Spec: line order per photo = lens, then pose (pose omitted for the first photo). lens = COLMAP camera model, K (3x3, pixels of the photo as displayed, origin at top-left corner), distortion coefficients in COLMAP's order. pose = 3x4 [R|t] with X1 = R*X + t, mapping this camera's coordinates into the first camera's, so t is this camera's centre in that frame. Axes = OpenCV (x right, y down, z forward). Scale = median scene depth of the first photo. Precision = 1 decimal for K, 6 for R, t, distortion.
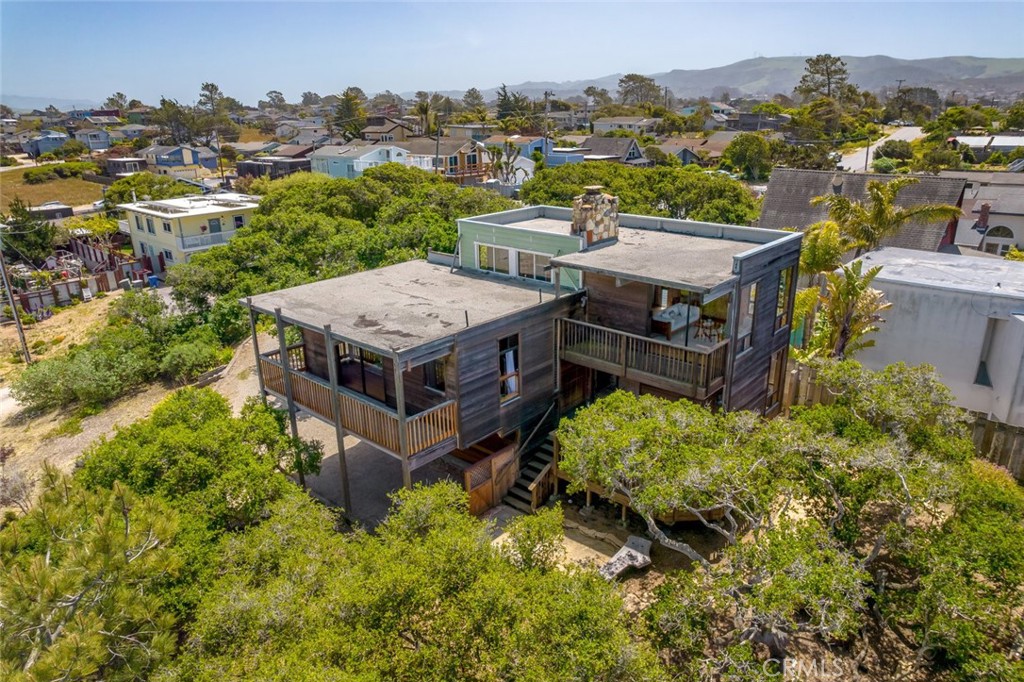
lens RADIAL K [[671.3, 0, 517.3], [0, 671.3, 337.6], [0, 0, 1]] dist [-0.056274, 0.049995]
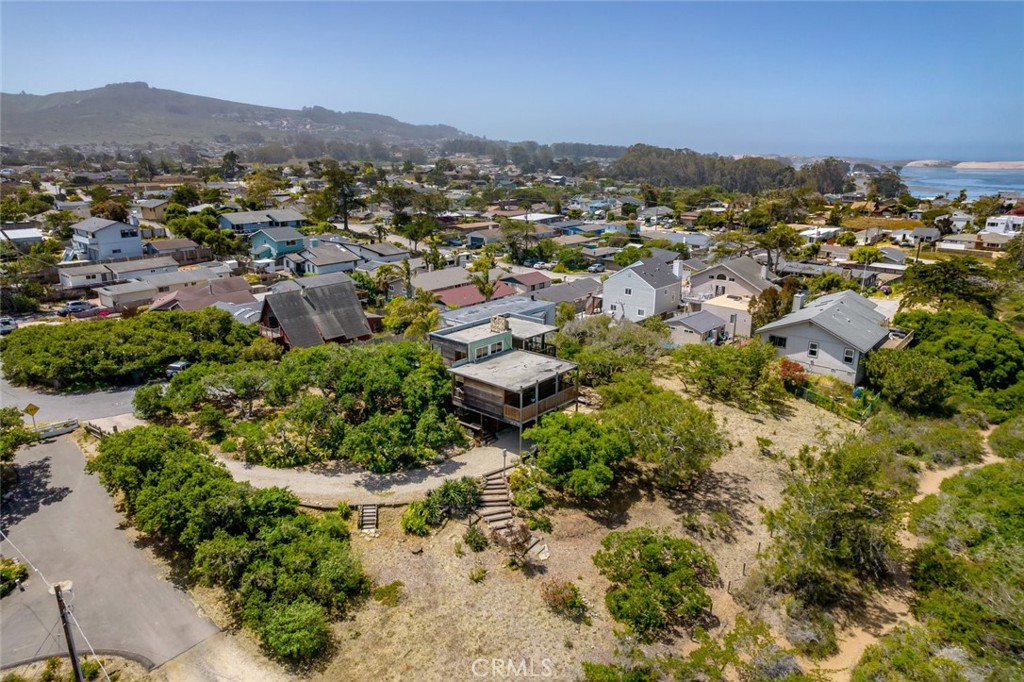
lens RADIAL K [[671.3, 0, 517.3], [0, 671.3, 337.6], [0, 0, 1]] dist [-0.056274, 0.049995]
pose [[-0.017916, -0.257785, 0.966036, -0.894755], [0.313882, 0.915896, 0.250227, -0.276181], [-0.949293, 0.307704, 0.064505, 0.260070]]
